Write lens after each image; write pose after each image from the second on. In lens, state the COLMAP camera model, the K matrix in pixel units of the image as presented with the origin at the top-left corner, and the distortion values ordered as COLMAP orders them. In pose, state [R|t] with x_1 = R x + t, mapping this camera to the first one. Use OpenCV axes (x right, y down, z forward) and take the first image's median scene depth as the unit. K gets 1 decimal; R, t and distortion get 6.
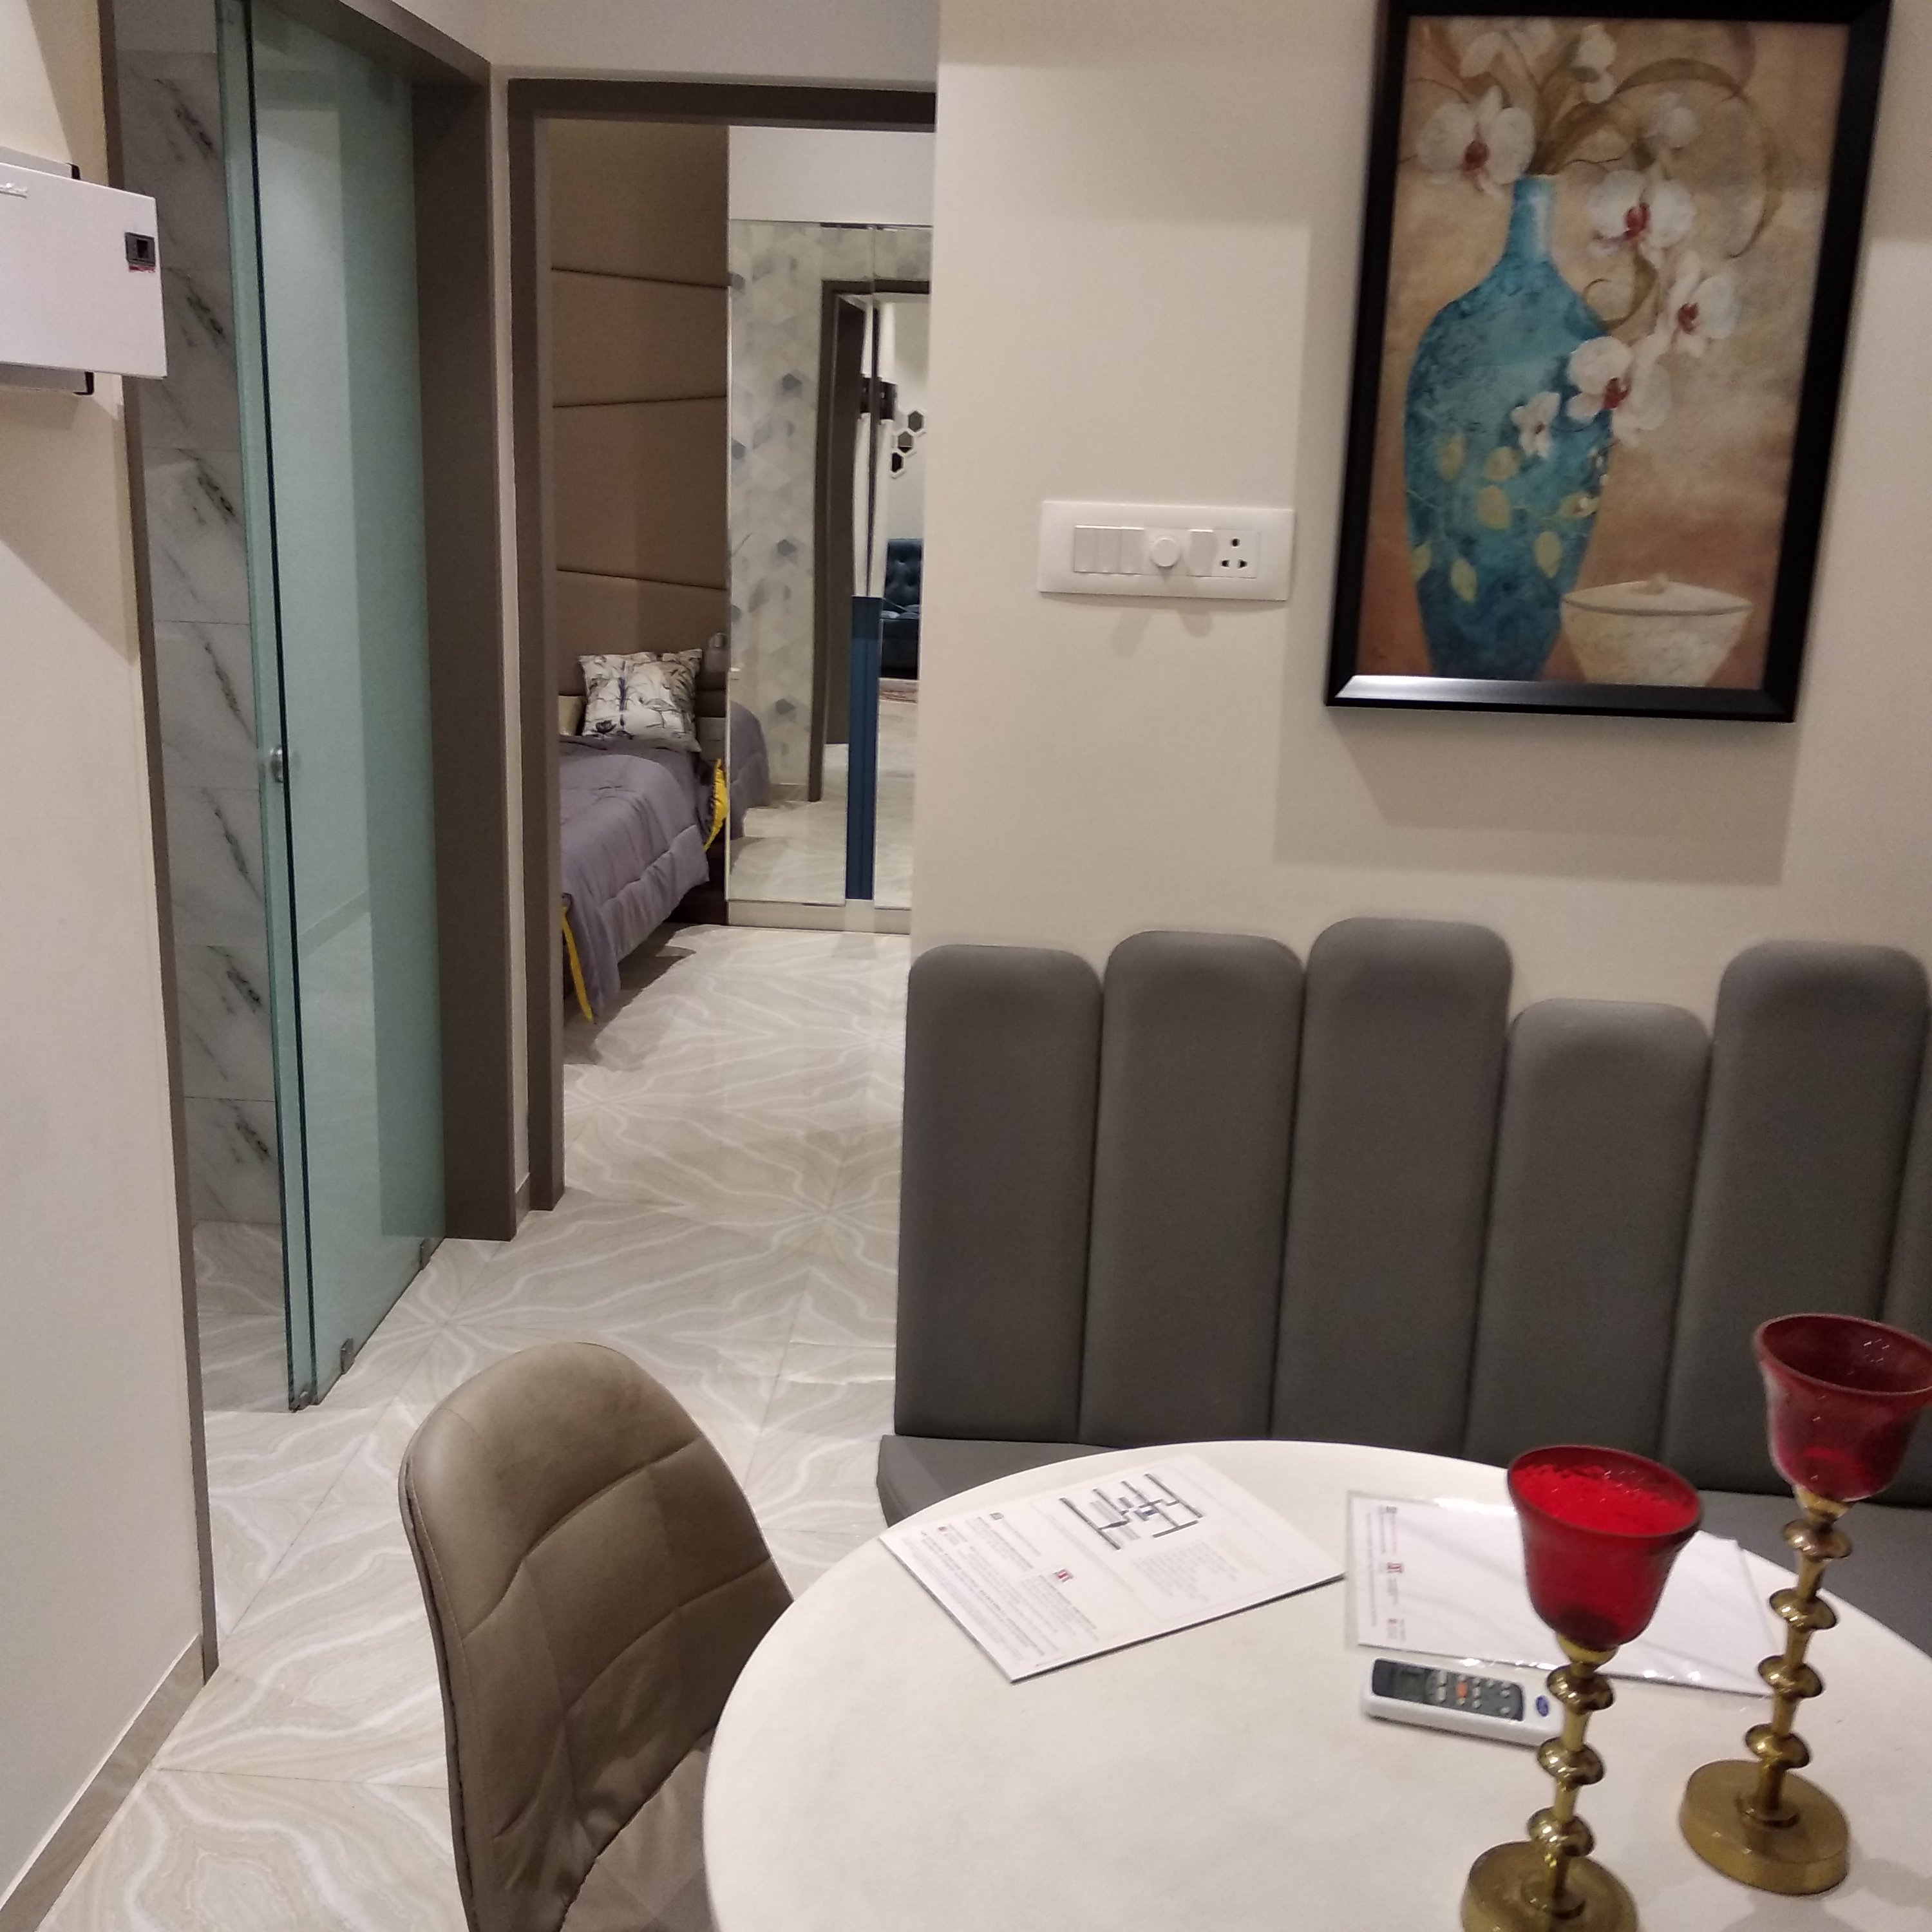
lens RADIAL K [[1883.9, 0, 966.0], [0, 1883.9, 966.0], [0, 0, 1]] dist [0.056177, -0.165046]
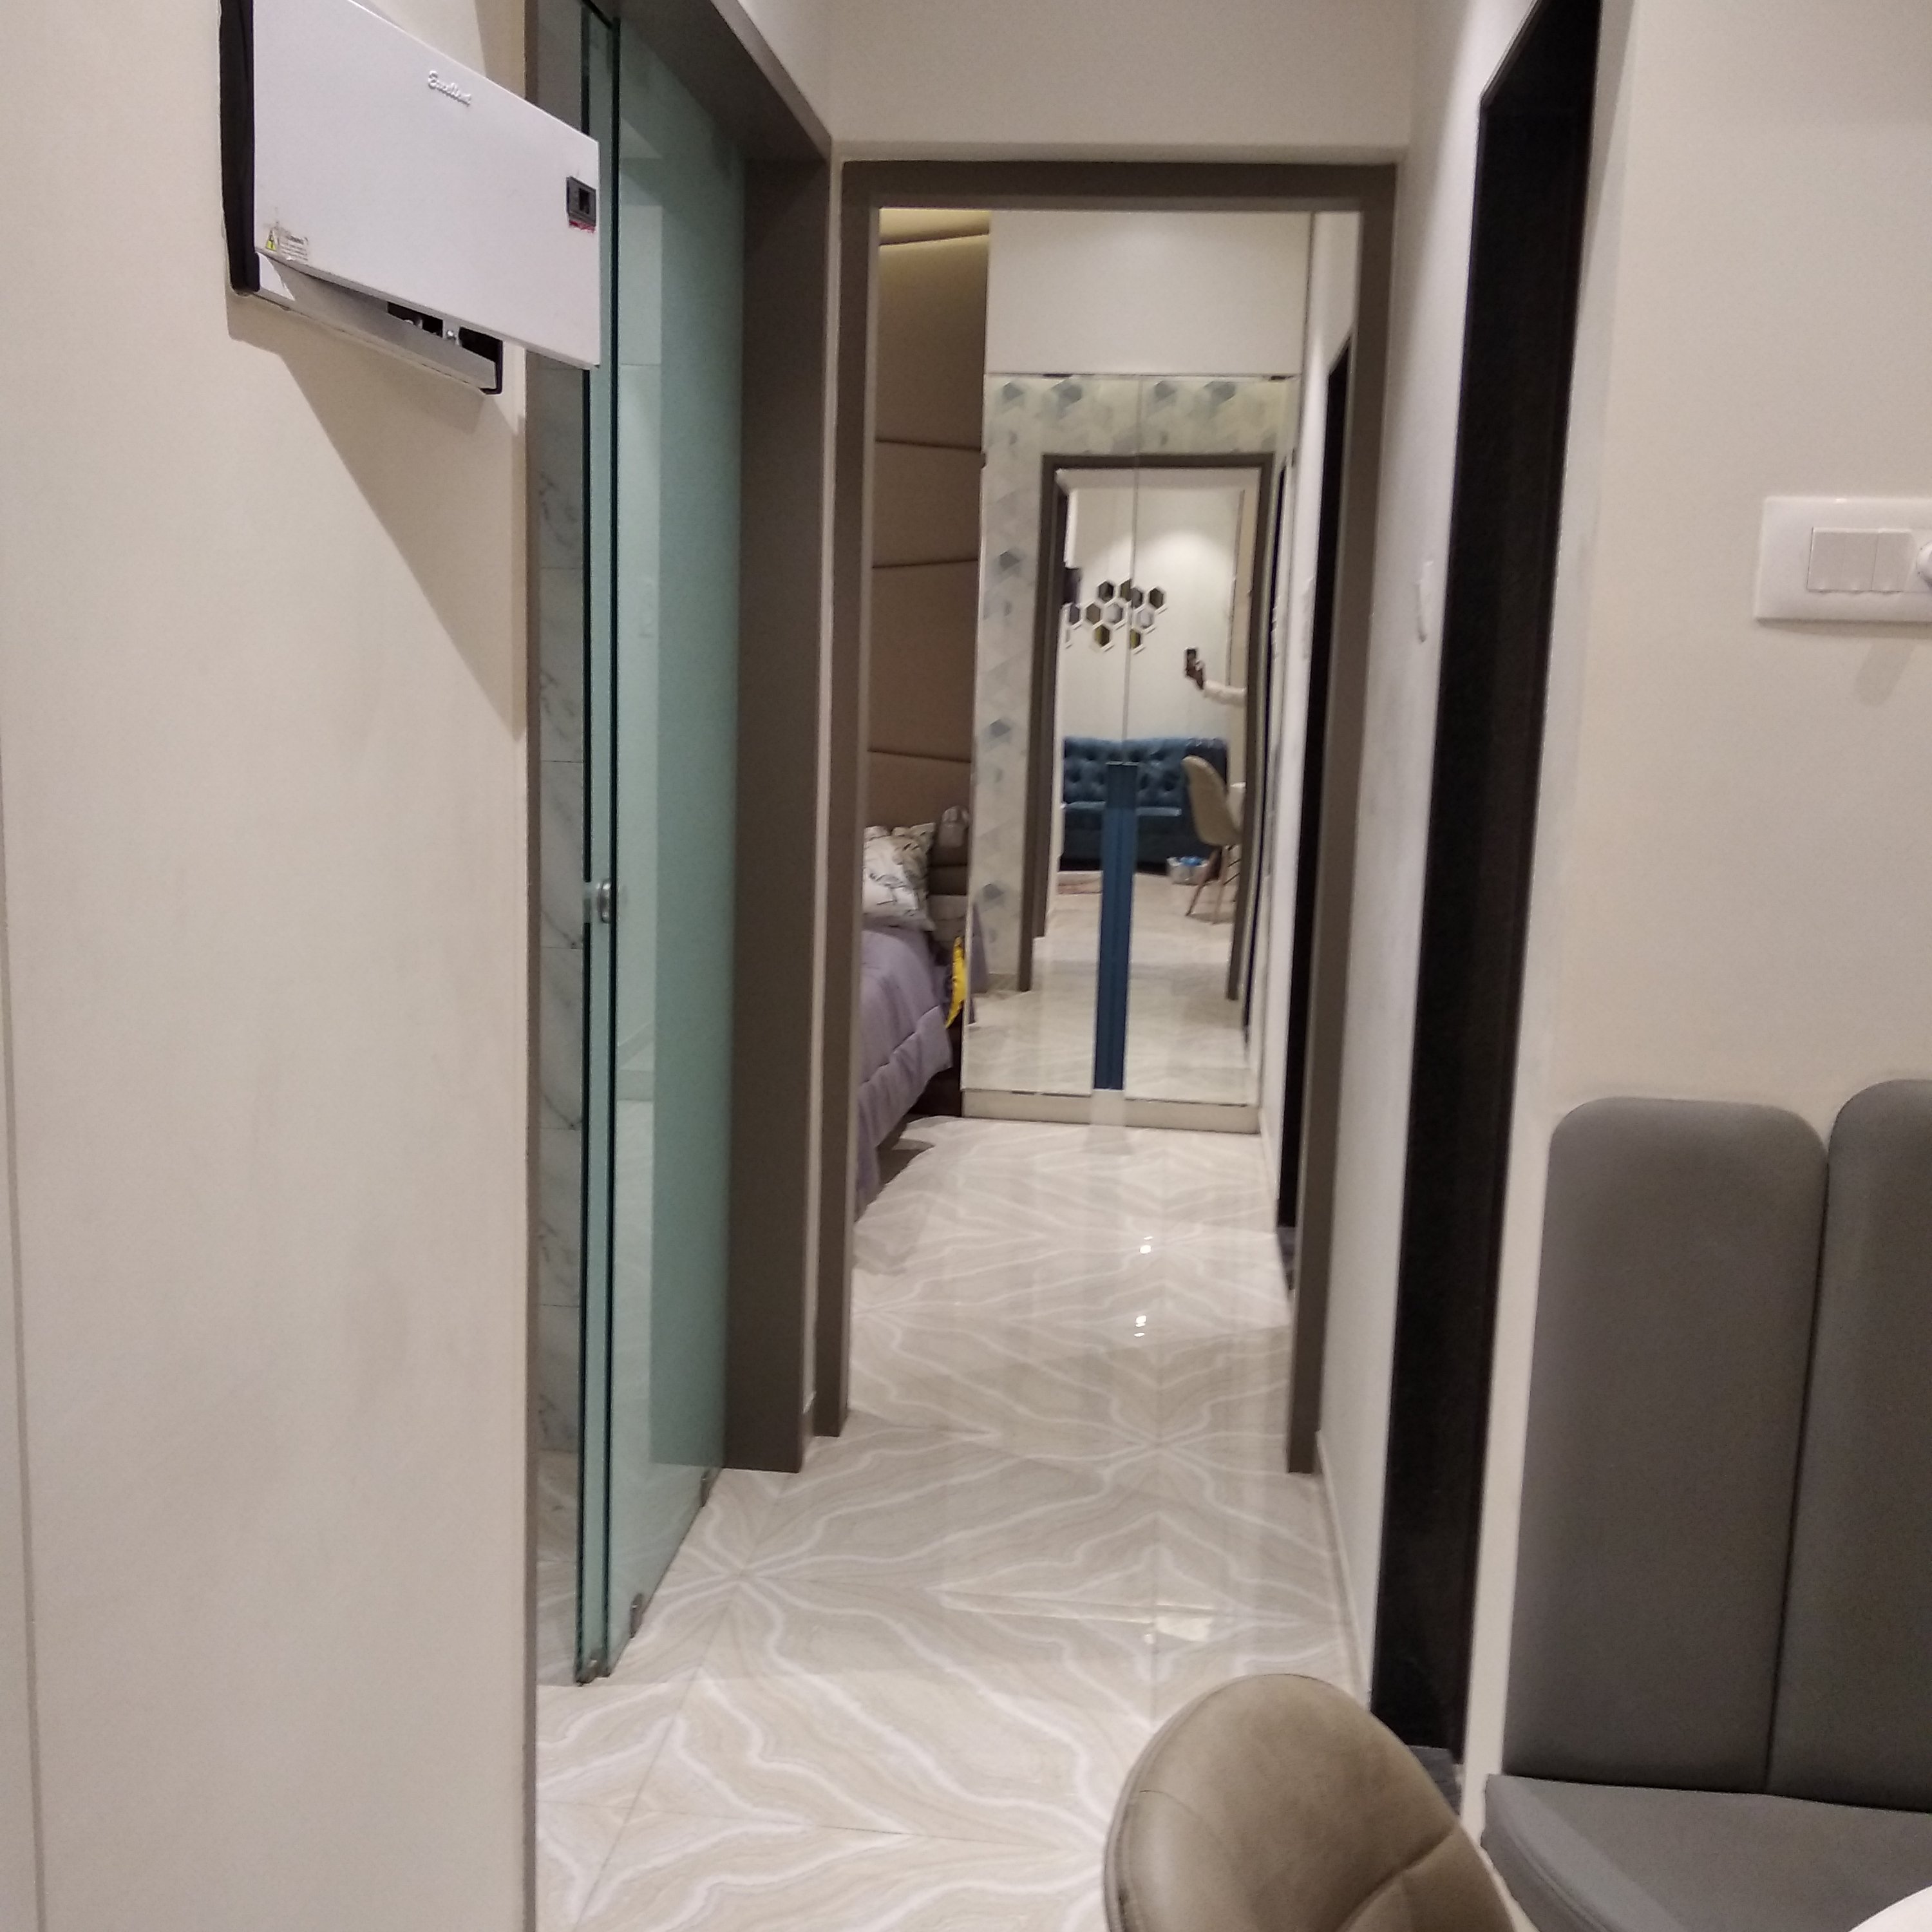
lens RADIAL K [[1883.9, 0, 966.0], [0, 1883.9, 966.0], [0, 0, 1]] dist [0.056177, -0.165046]
pose [[0.998245, 0.003318, -0.059129, -0.111941], [-0.009900, 0.993731, -0.111358, 0.011845], [0.058389, 0.111748, 0.992020, 0.126466]]
